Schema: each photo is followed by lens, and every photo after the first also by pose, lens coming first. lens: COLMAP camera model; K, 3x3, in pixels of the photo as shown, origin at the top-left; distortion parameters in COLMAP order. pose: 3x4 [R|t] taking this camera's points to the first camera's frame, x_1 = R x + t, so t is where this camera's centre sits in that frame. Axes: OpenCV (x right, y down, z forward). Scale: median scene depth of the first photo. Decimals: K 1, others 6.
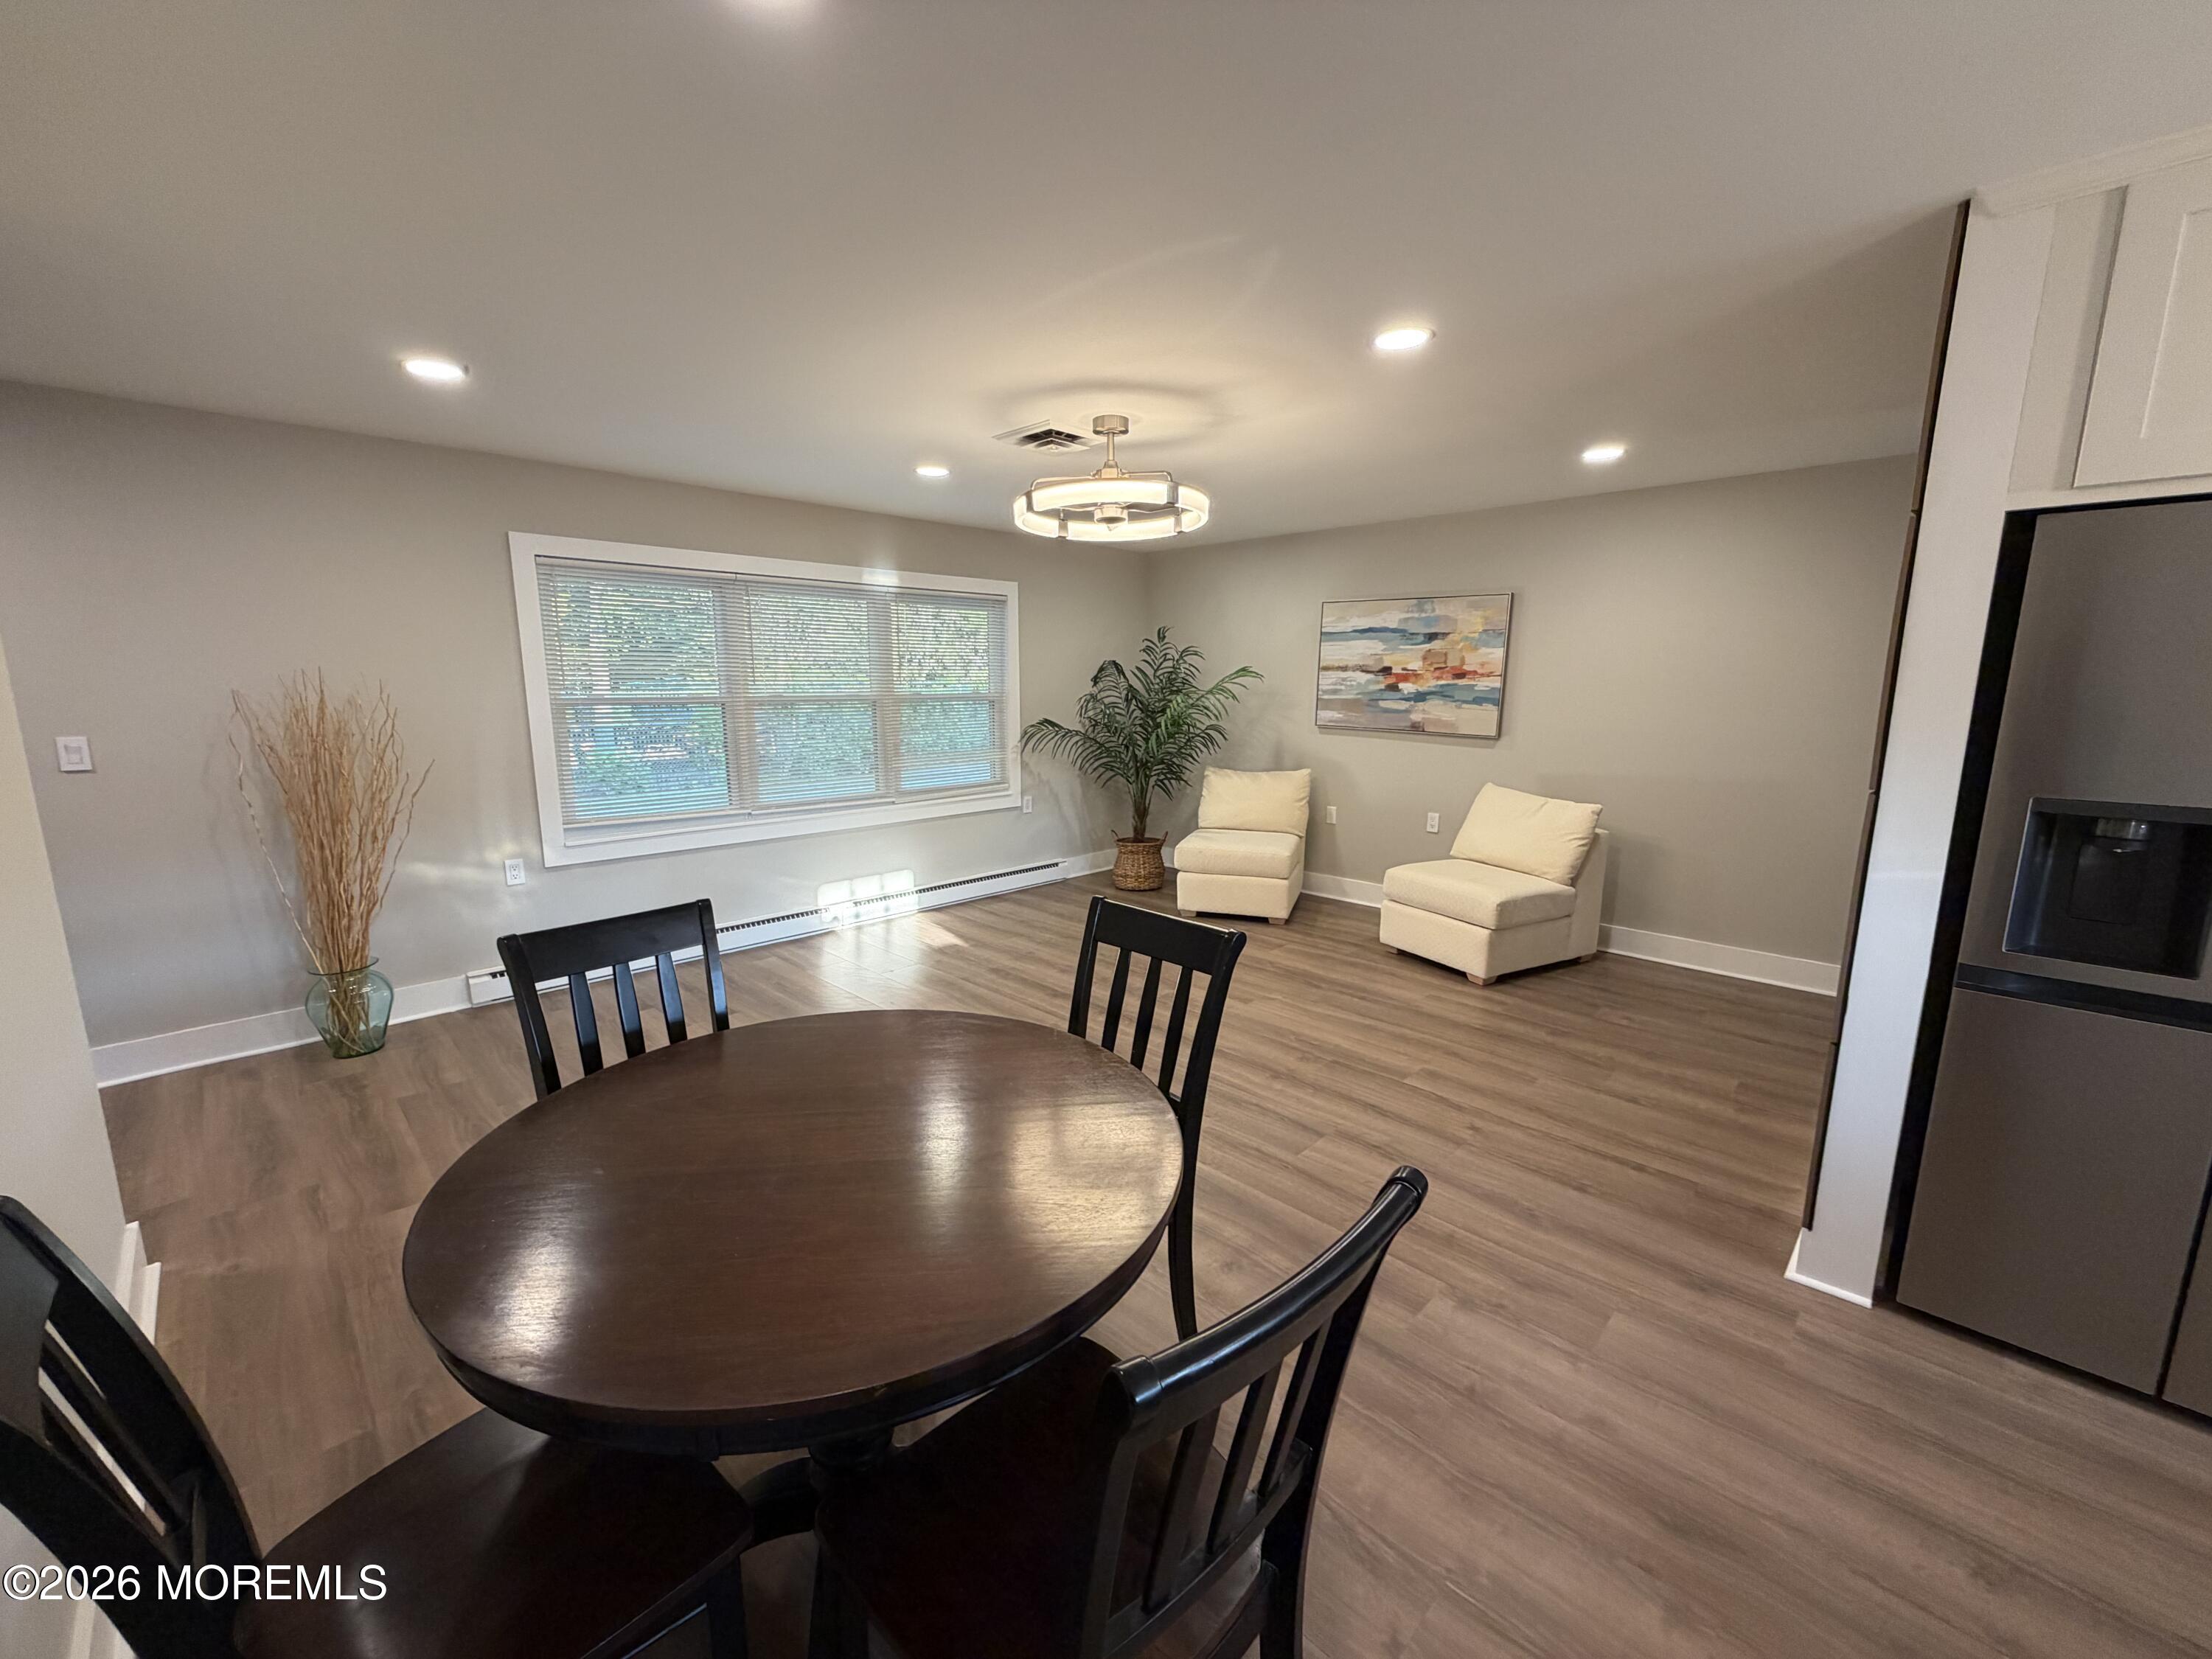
lens RADIAL K [[876.9, 0, 1099.8], [0, 876.9, 831.0], [0, 0, 1]] dist [0.000071, -0.000582]
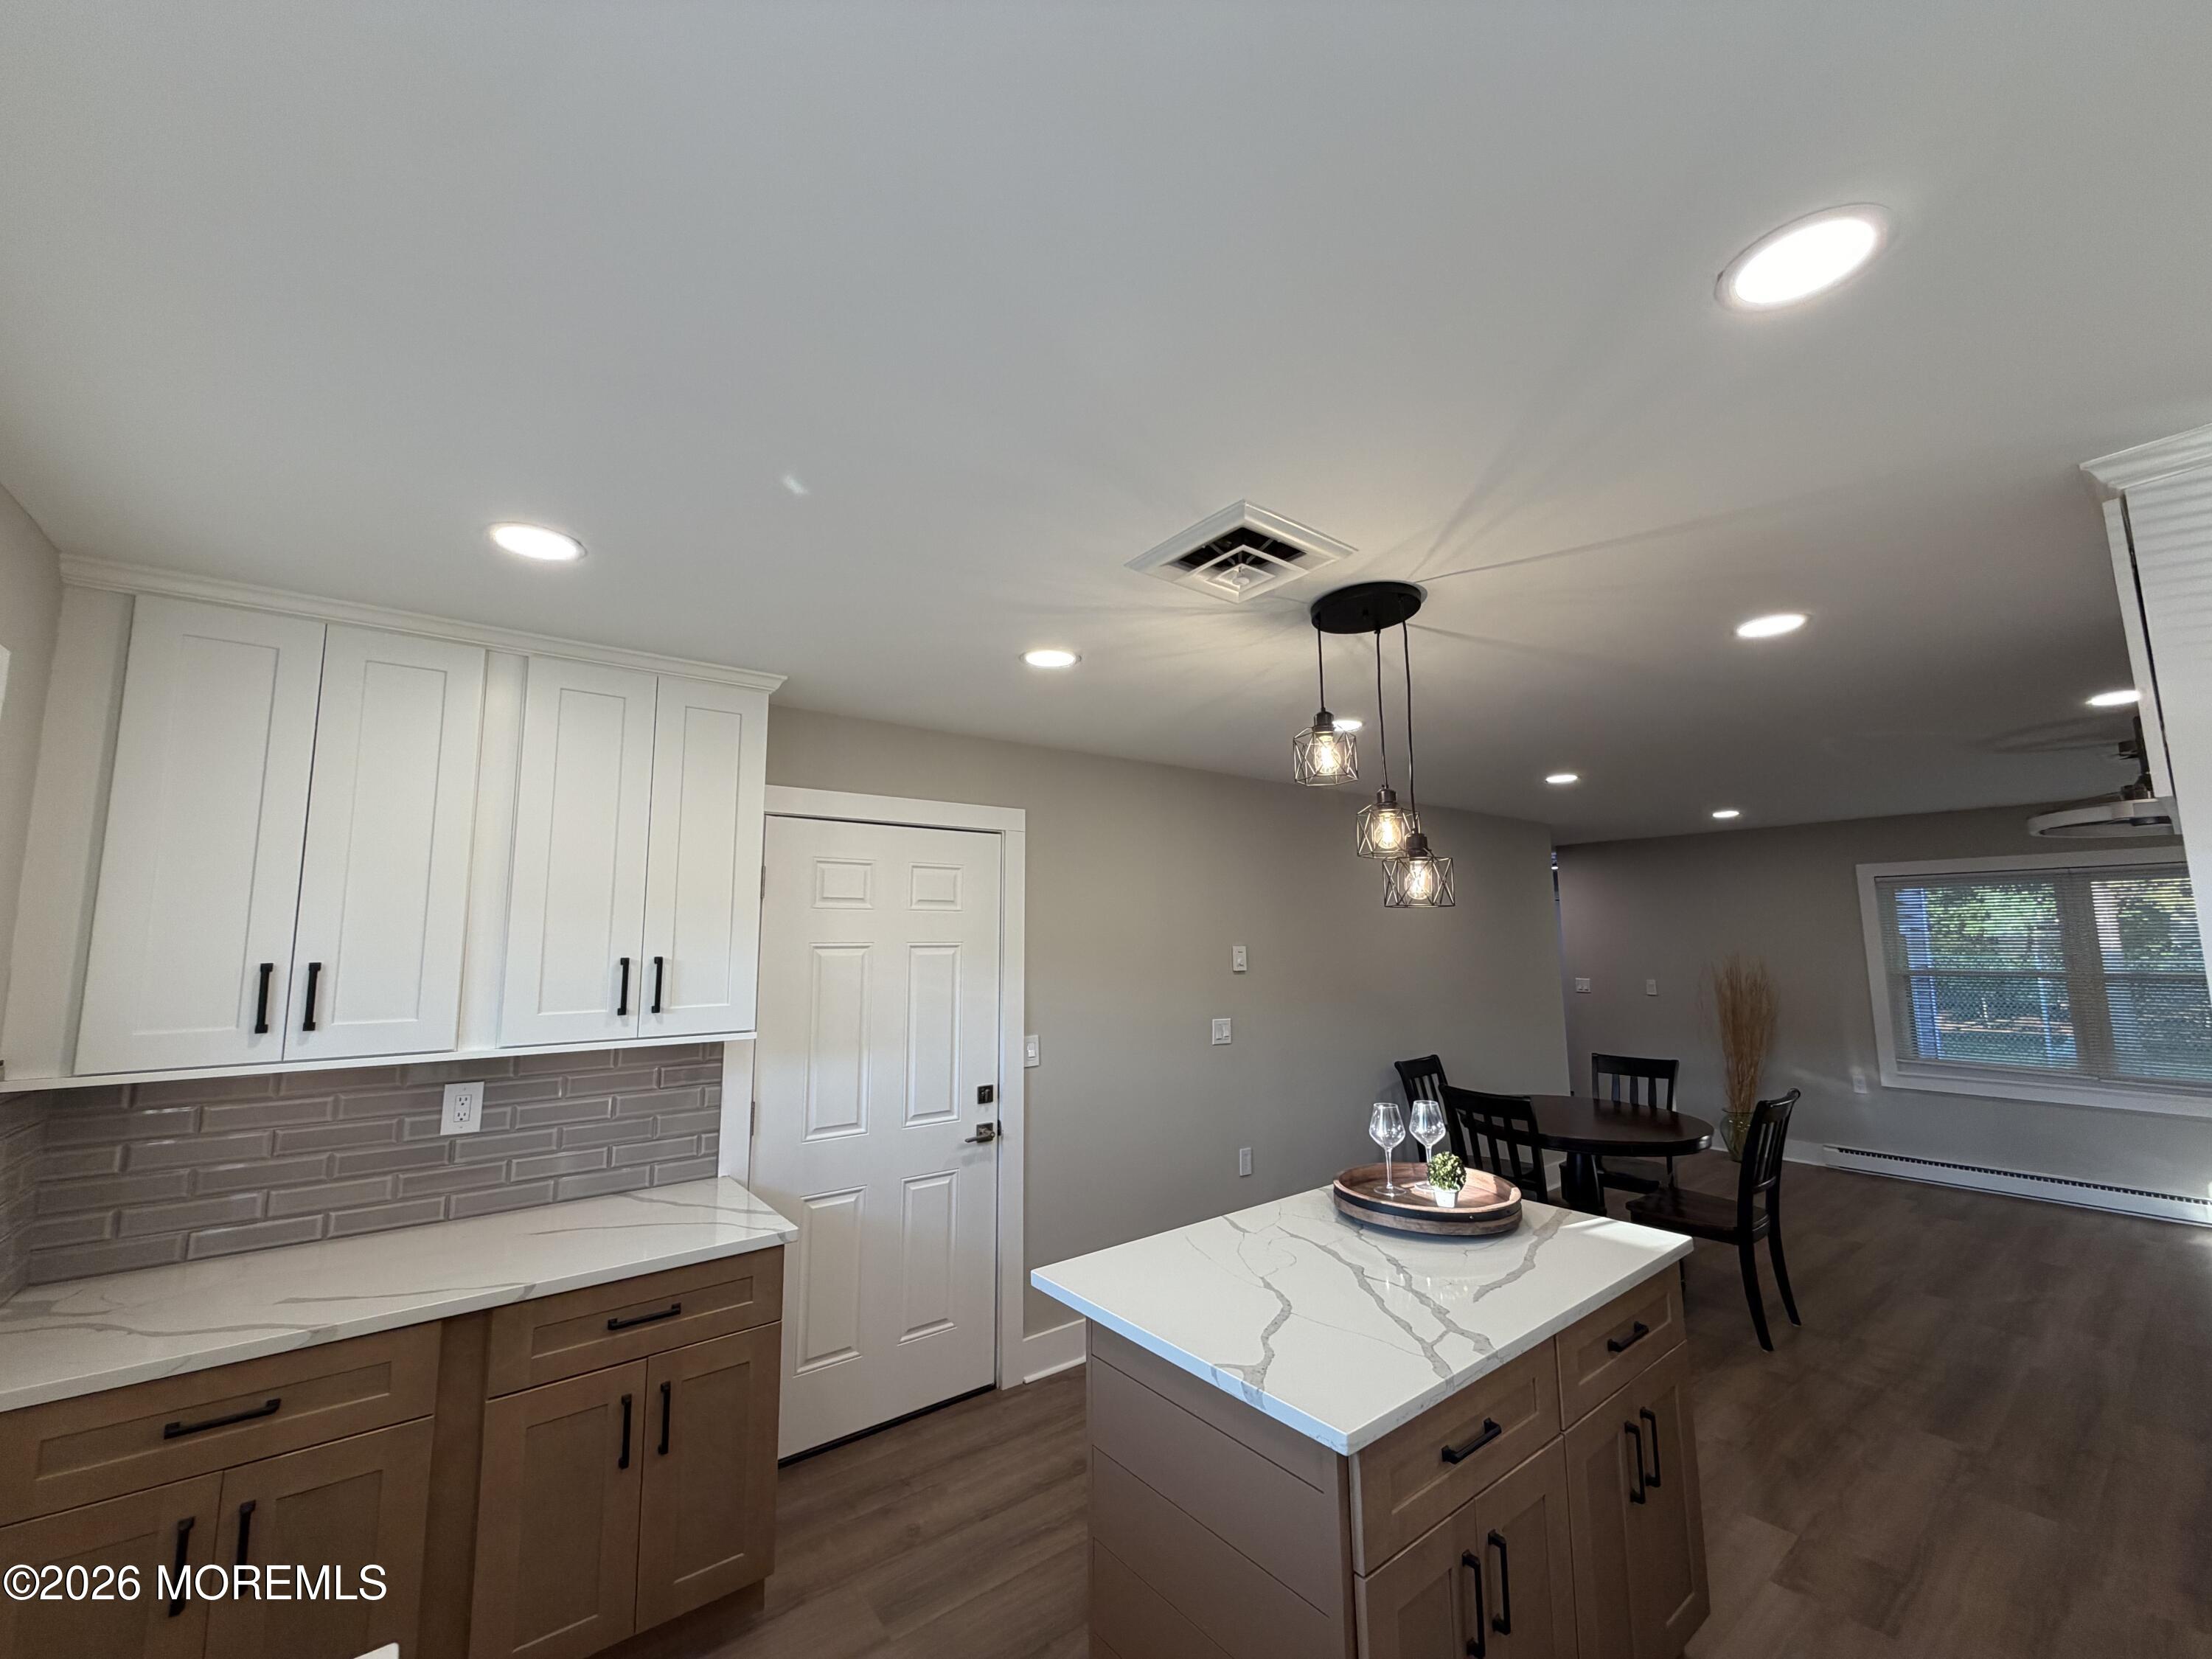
lens RADIAL K [[876.9, 0, 1099.8], [0, 876.9, 831.0], [0, 0, 1]] dist [0.000071, -0.000582]
pose [[-0.128803, -0.124858, -0.983779, 0.809183], [-0.161004, 0.981513, -0.103491, -0.012849], [0.978513, 0.145062, -0.146524, -0.085490]]
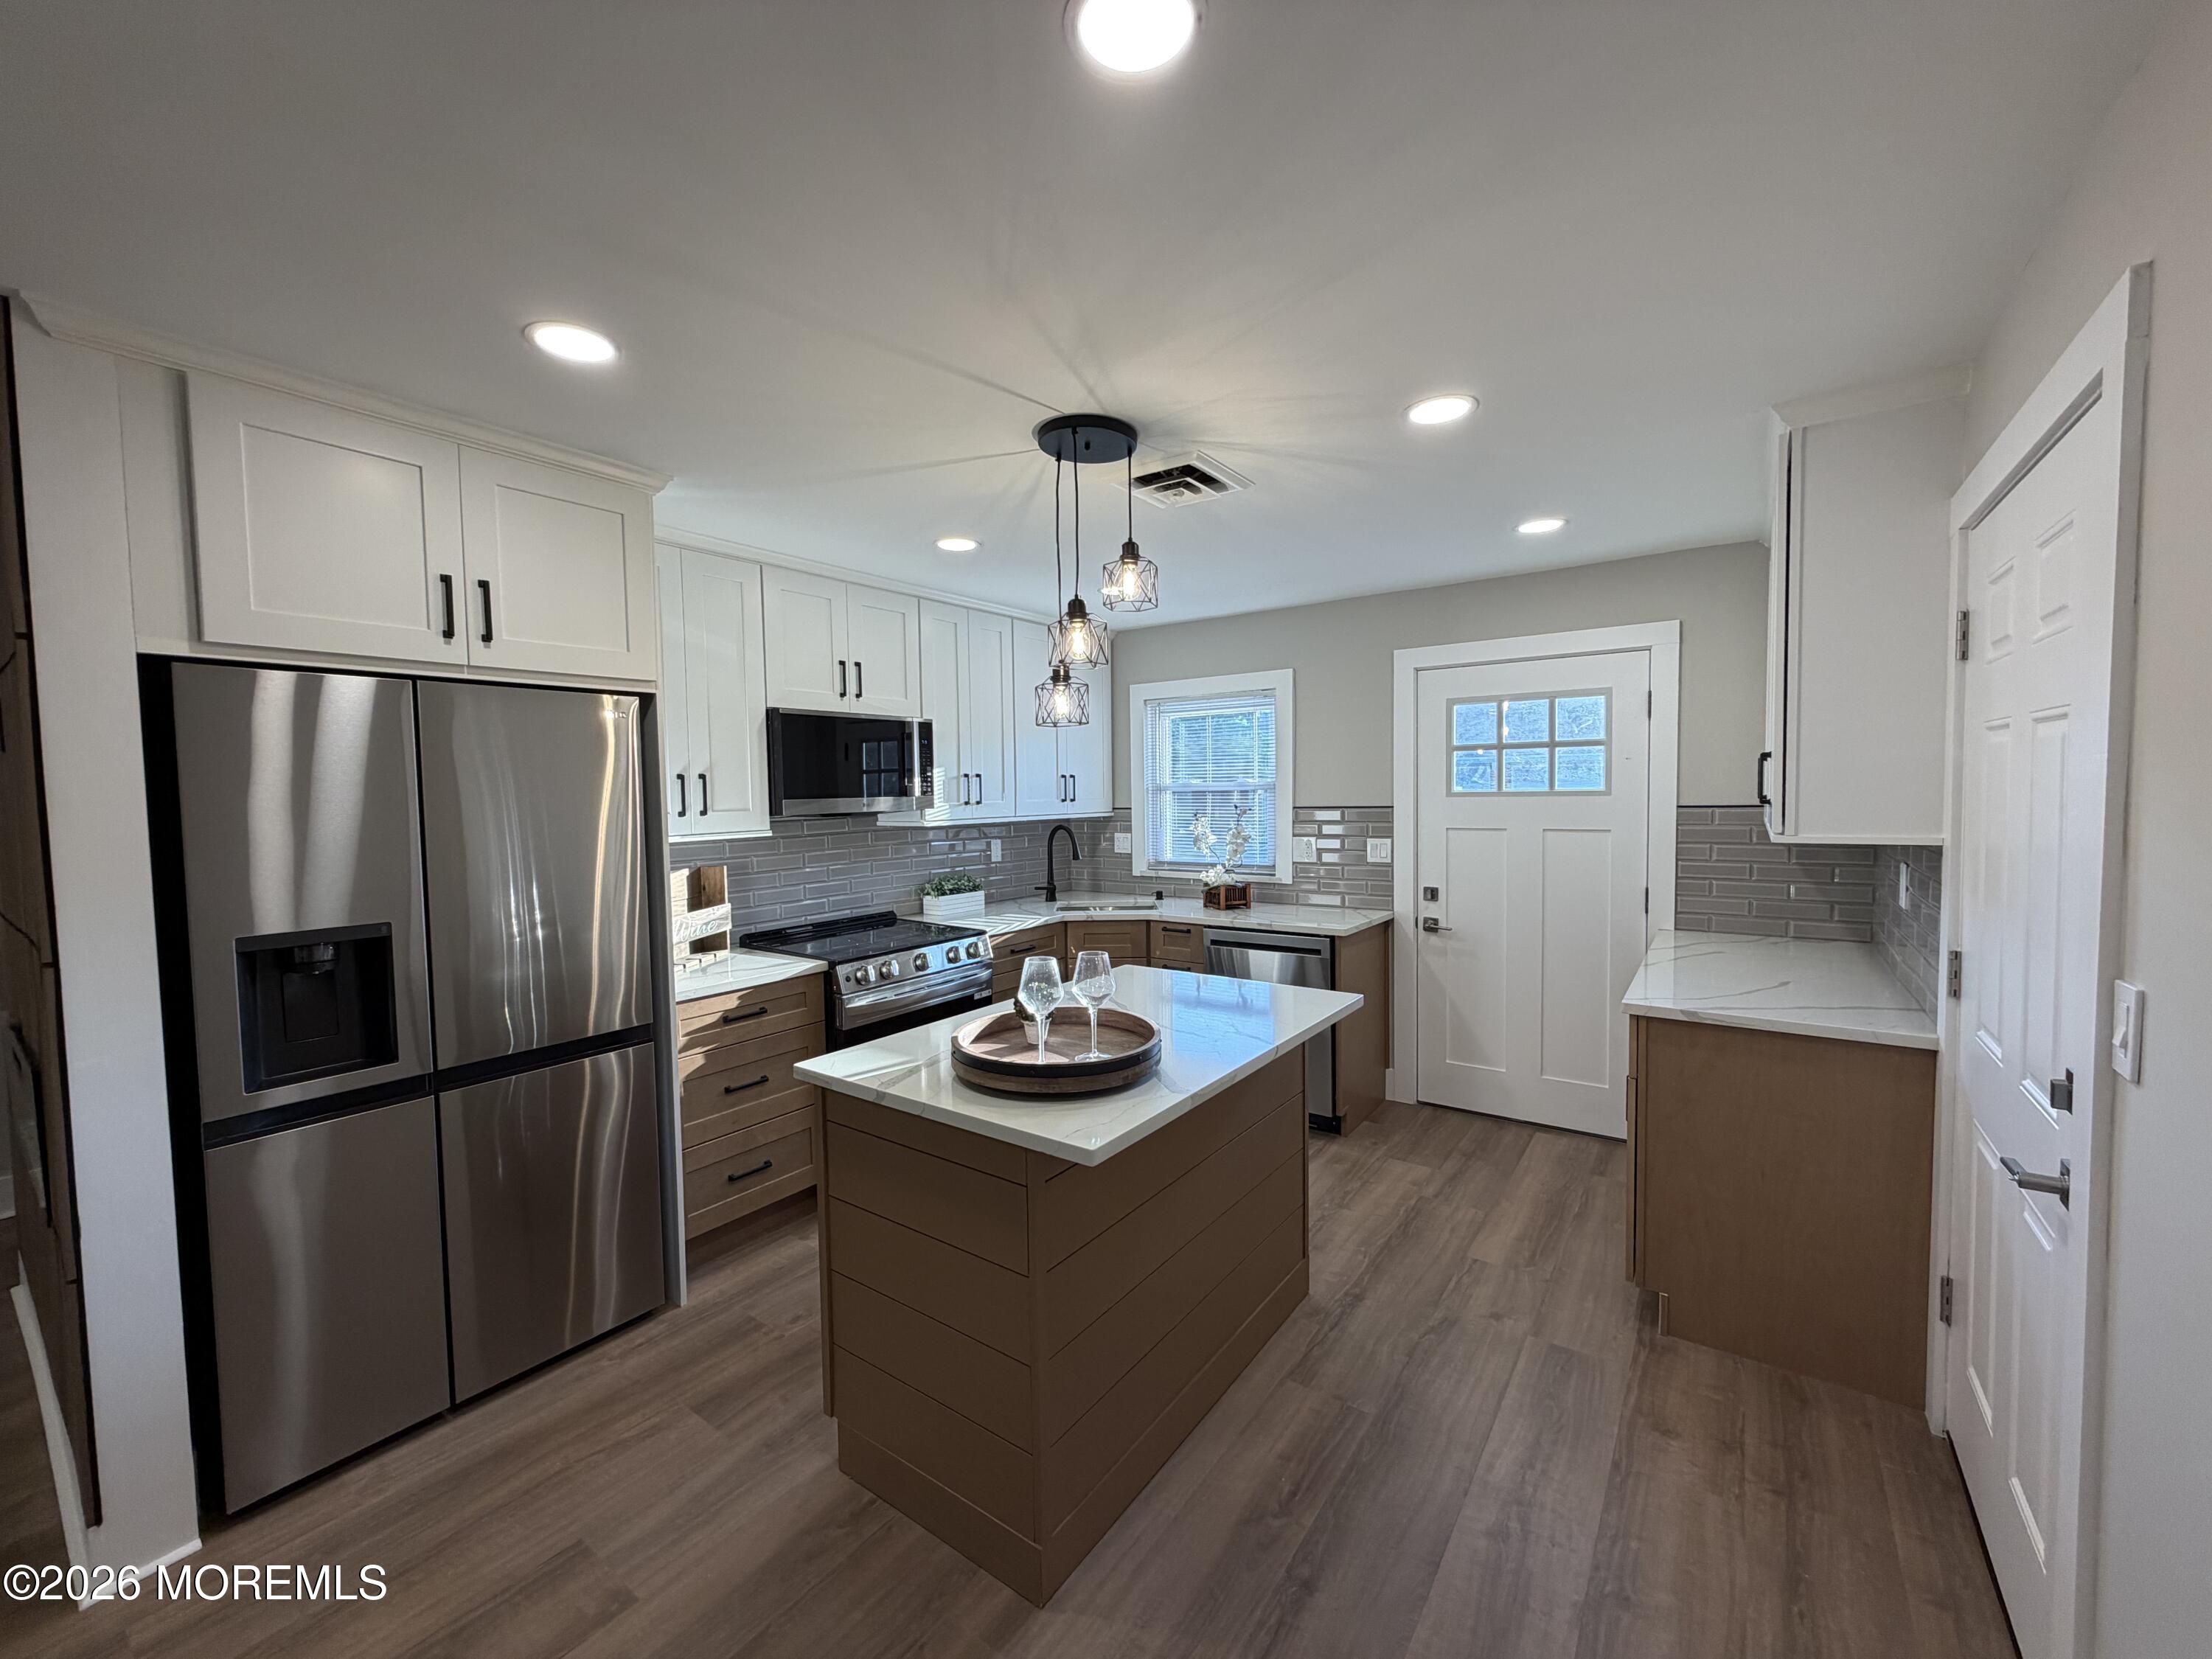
lens RADIAL K [[880.4, 0, 1096.9], [0, 880.4, 827.9], [0, 0, 1]] dist [-0.000394, -0.000167]
pose [[-0.149452, -0.045023, 0.987743, -0.028620], [0.184747, 0.980099, 0.072628, -0.018983], [-0.971356, 0.193337, -0.138160, 0.052705]]
